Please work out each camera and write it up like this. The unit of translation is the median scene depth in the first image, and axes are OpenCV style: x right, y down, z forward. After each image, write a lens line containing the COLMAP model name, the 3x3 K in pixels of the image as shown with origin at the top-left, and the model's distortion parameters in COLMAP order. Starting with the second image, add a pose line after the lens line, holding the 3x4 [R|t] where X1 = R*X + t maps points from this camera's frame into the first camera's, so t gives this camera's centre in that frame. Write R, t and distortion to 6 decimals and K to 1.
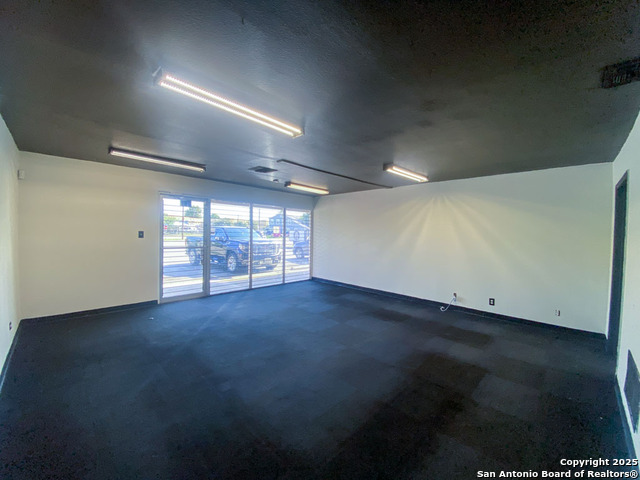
lens RADIAL K [[256.7, 0, 321.2], [0, 256.7, 239.2], [0, 0, 1]] dist [0.017027, -0.012358]
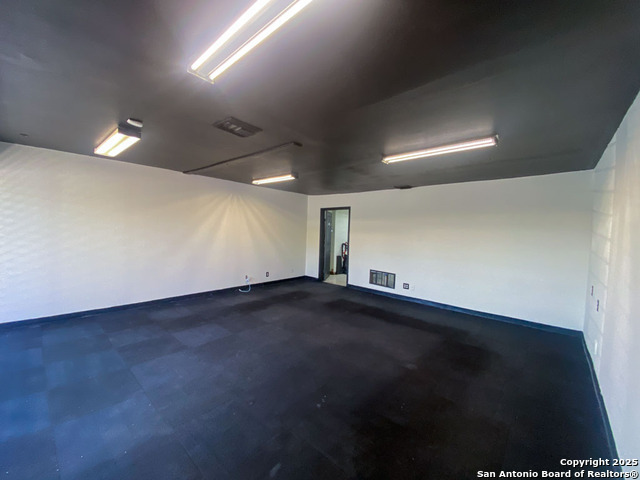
lens RADIAL K [[256.7, 0, 321.8], [0, 256.7, 241.4], [0, 0, 1]] dist [0.017027, -0.012358]
pose [[-0.051447, -0.069095, 0.996283, -0.841188], [-0.000698, 0.997606, 0.069151, -0.048644], [-0.998675, 0.002862, -0.051372, 0.812723]]
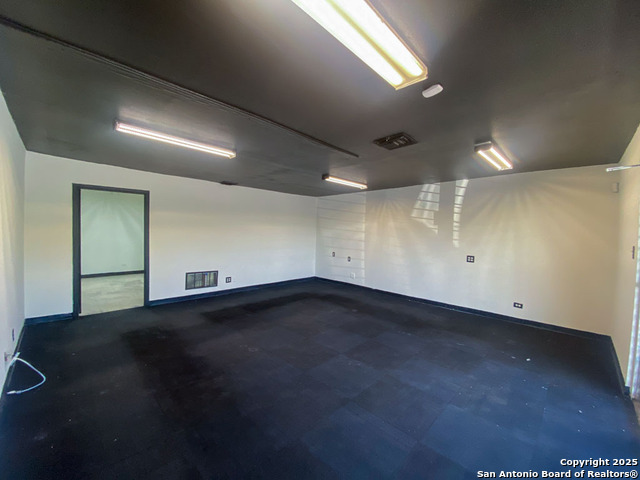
lens RADIAL K [[256.7, 0, 317.4], [0, 256.7, 239.9], [0, 0, 1]] dist [0.017027, -0.012358]
pose [[-0.998750, -0.048192, 0.013230, -0.046136], [-0.047254, 0.996841, 0.063841, -0.049200], [-0.016265, 0.063136, -0.997872, 1.647691]]
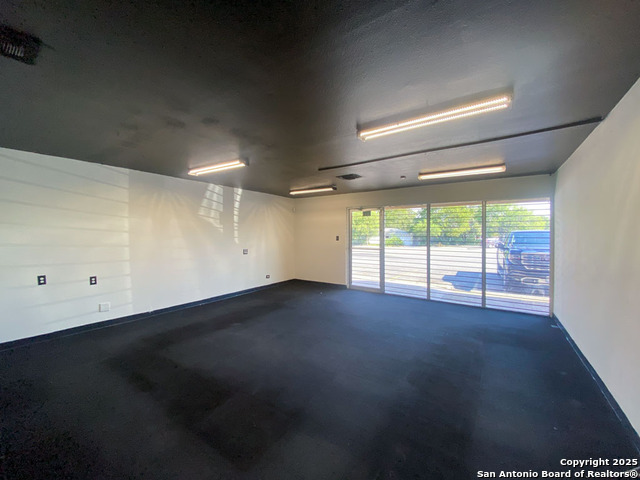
lens RADIAL K [[256.7, 0, 324.1], [0, 256.7, 239.9], [0, 0, 1]] dist [0.017027, -0.012358]
pose [[0.185068, -0.000016, -0.982726, 0.789452], [-0.028745, 0.999572, -0.005430, 0.001647], [0.982305, 0.029254, 0.184988, 0.692975]]
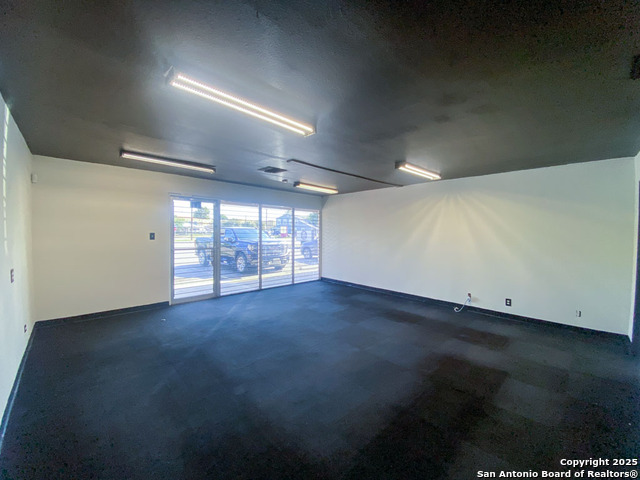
lens RADIAL K [[256.7, 0, 322.4], [0, 256.7, 239.0], [0, 0, 1]] dist [0.017027, -0.012358]
pose [[0.999695, -0.009284, -0.022905, -0.013849], [0.009304, 0.999956, 0.000753, -0.002226], [0.022897, -0.000966, 0.999737, 0.012276]]
